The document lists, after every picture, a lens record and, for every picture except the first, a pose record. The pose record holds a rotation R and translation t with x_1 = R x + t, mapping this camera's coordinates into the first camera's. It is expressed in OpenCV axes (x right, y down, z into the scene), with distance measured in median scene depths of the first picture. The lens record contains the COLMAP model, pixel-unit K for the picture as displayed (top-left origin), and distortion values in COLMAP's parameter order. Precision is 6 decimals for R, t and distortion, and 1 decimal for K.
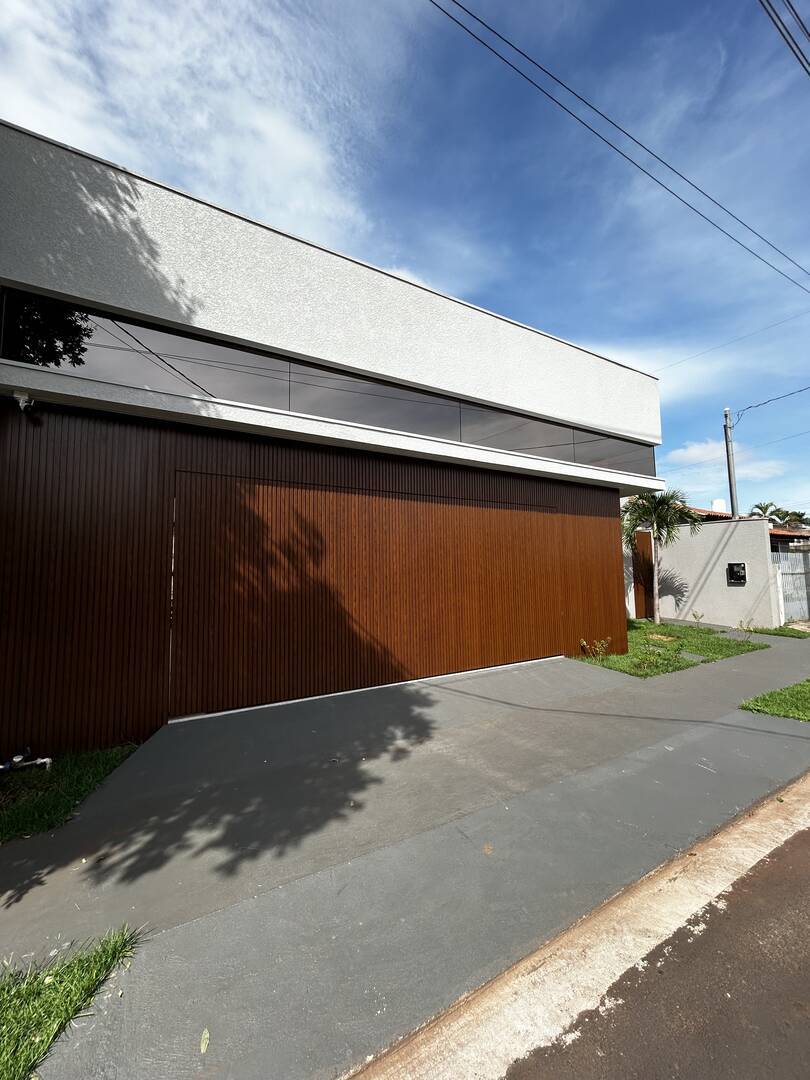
lens RADIAL K [[436.5, 0, 399.5], [0, 436.5, 540.3], [0, 0, 1]] dist [-0.001839, -0.000390]
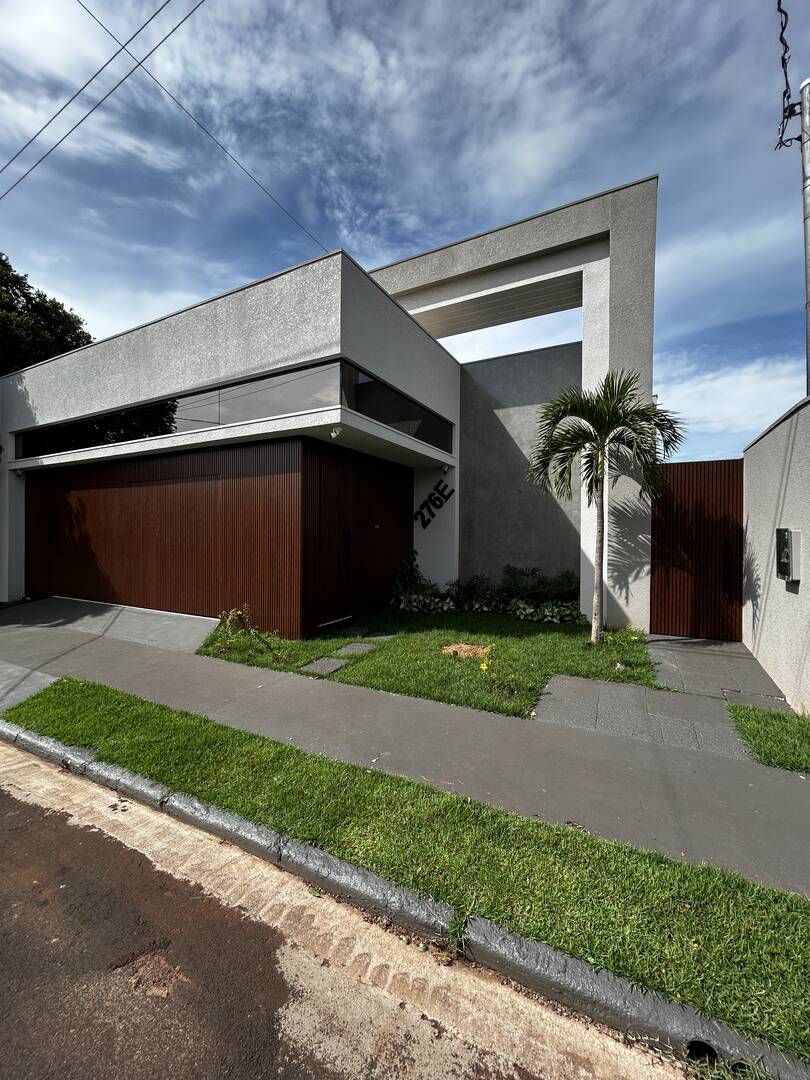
lens RADIAL K [[429.7, 0, 404.5], [0, 429.7, 536.8], [0, 0, 1]] dist [-0.000958, -0.000033]
pose [[0.505232, 0.027329, -0.862551, 2.223324], [0.051842, 0.996732, 0.061946, 0.041597], [0.861425, -0.076013, 0.502164, 1.313539]]
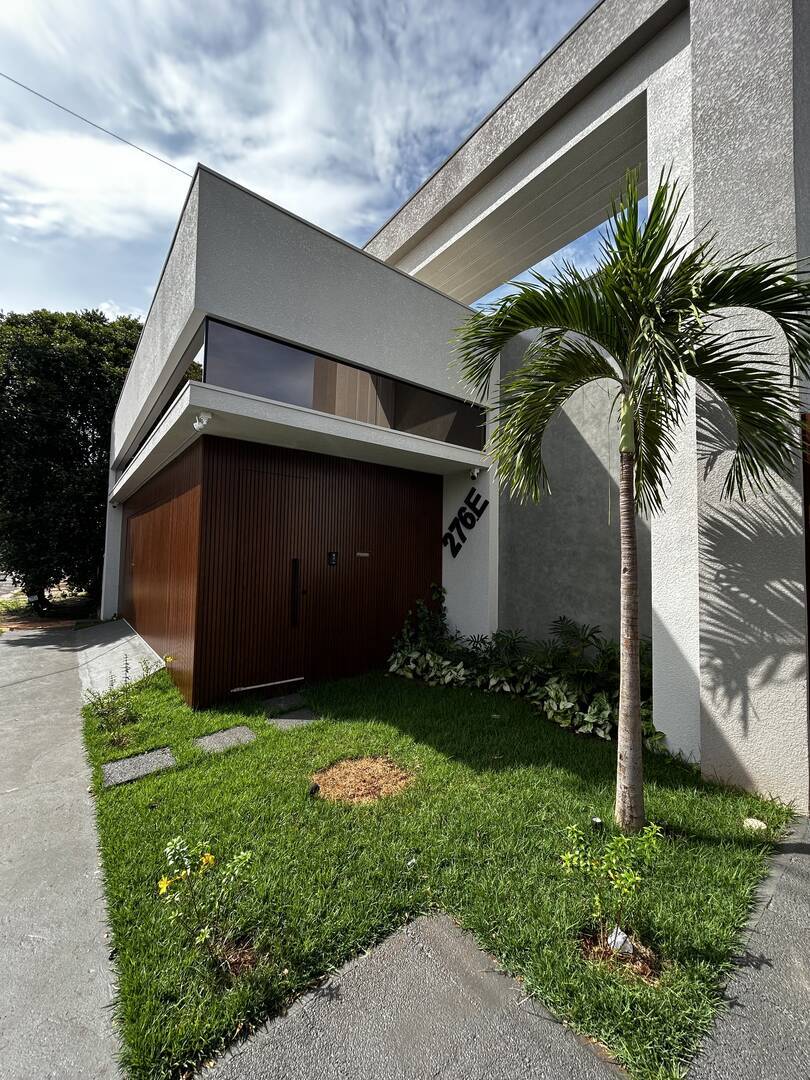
lens RADIAL K [[433.6, 0, 404.8], [0, 433.6, 537.2], [0, 0, 1]] dist [-0.000094, -0.000686]
pose [[0.120052, -0.022878, -0.992504, 1.961998], [0.058783, 0.998144, -0.015898, 0.079346], [0.991026, -0.056434, 0.121174, 2.073317]]
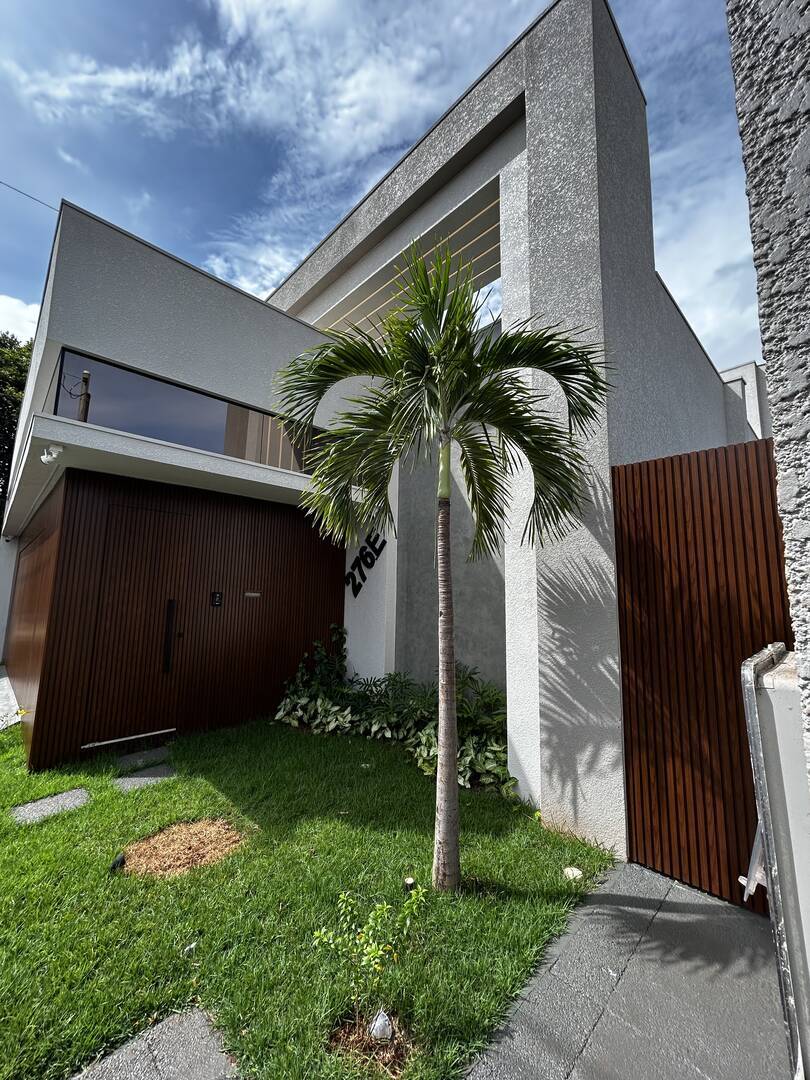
lens RADIAL K [[434.1, 0, 405.1], [0, 434.1, 537.1], [0, 0, 1]] dist [-0.001101, 0.000383]
pose [[0.222944, -0.104631, -0.969200, 1.985237], [0.054935, 0.993992, -0.094670, 0.081464], [0.973282, -0.032137, 0.227352, 2.252206]]
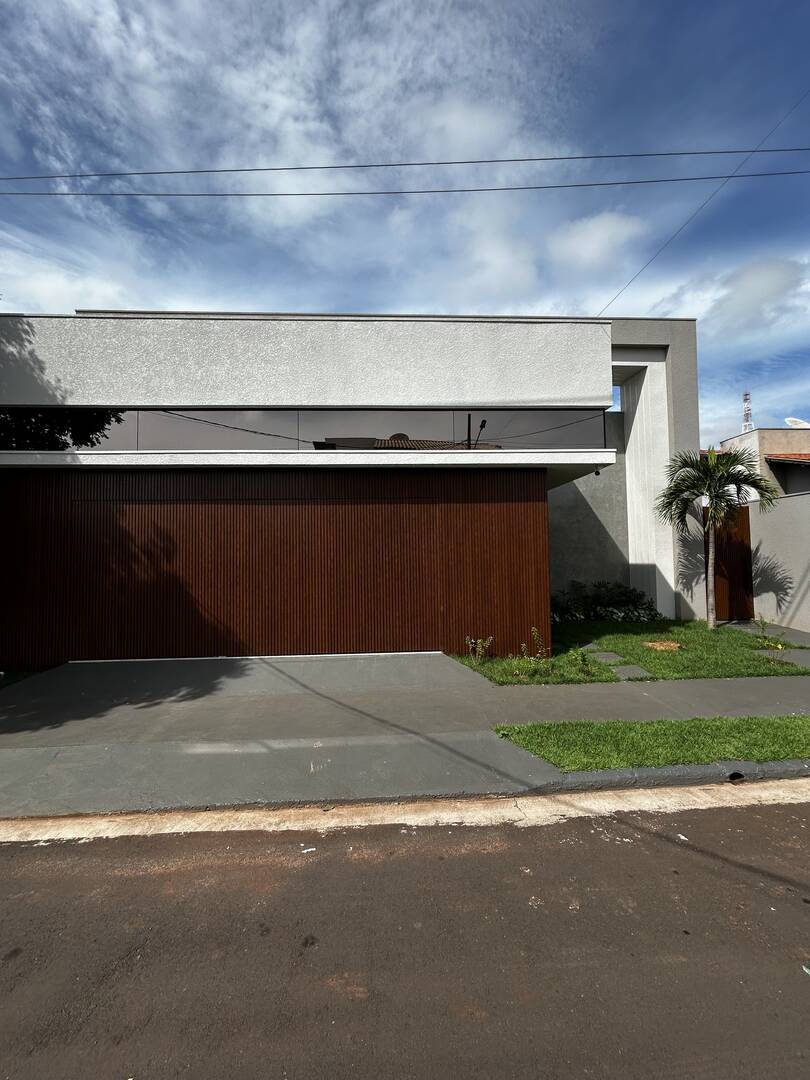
lens RADIAL K [[433.6, 0, 404.8], [0, 433.6, 537.2], [0, 0, 1]] dist [-0.000094, -0.000686]
pose [[0.879494, -0.015326, -0.475663, 1.158375], [0.037213, 0.998636, 0.036629, -0.045131], [0.474453, -0.049916, 0.878865, 0.184929]]
